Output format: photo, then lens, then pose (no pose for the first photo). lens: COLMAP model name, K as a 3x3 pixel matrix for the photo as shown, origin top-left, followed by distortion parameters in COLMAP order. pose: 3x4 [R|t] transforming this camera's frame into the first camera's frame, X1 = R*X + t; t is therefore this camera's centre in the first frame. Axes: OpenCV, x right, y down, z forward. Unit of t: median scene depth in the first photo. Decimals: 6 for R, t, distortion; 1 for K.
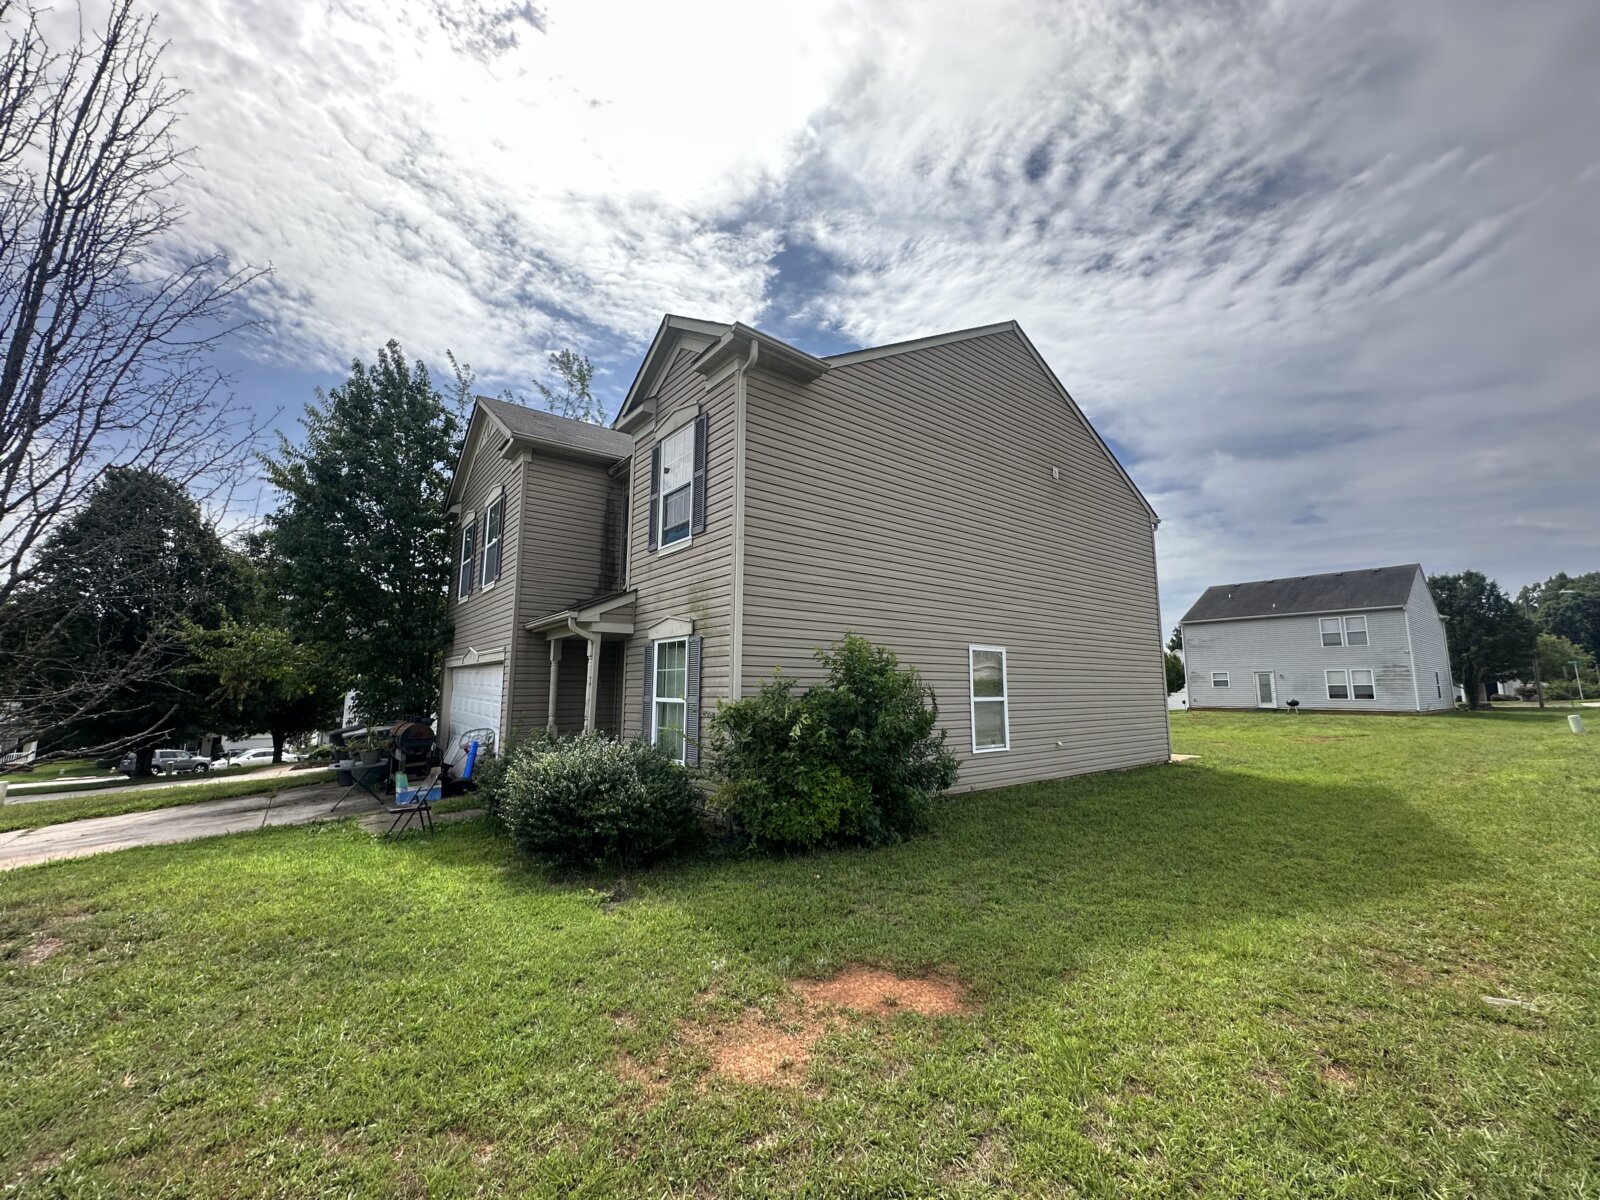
lens RADIAL K [[697.9, 0, 804.3], [0, 697.9, 598.3], [0, 0, 1]] dist [0.002563, 0.000110]
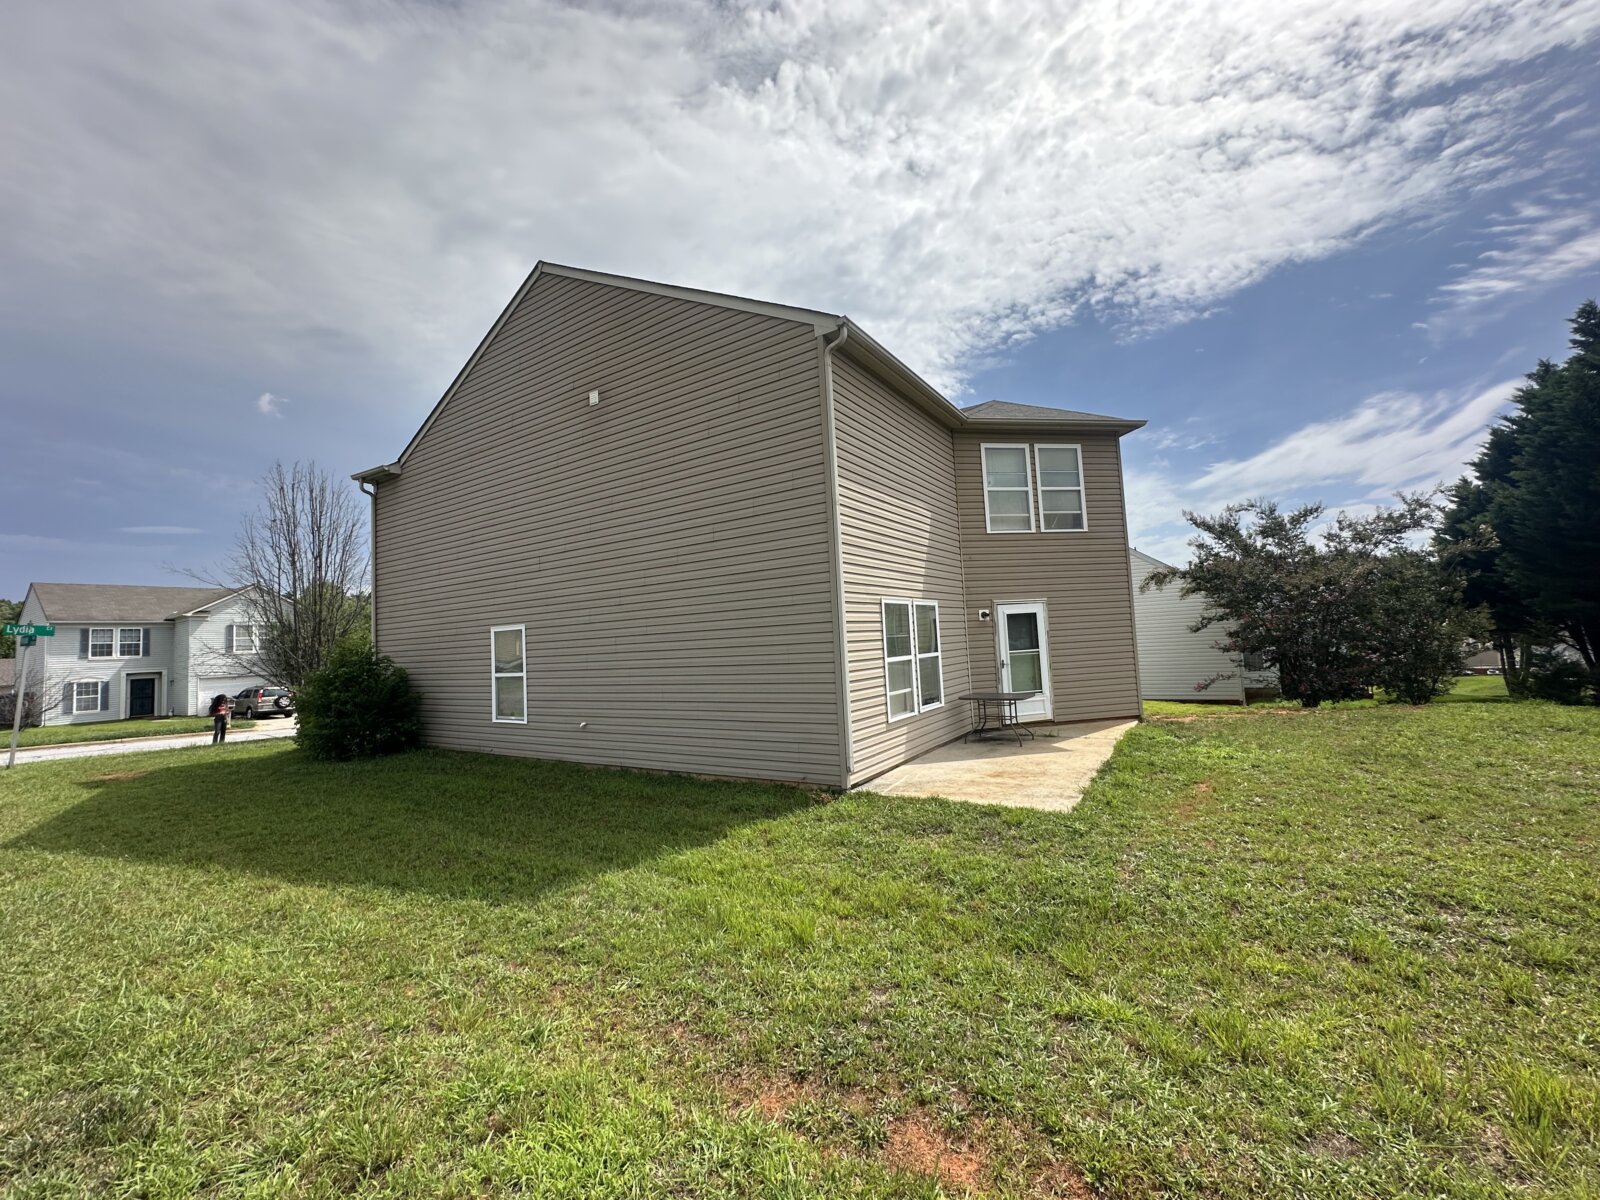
lens RADIAL K [[638.0, 0, 800.0], [0, 638.0, 599.8], [0, 0, 1]] dist [-0.003264, -0.000217]
pose [[0.270532, -0.064881, -0.960522, 0.083672], [0.183109, 0.982981, -0.014825, 0.007925], [0.945137, -0.171869, 0.277808, 0.073008]]
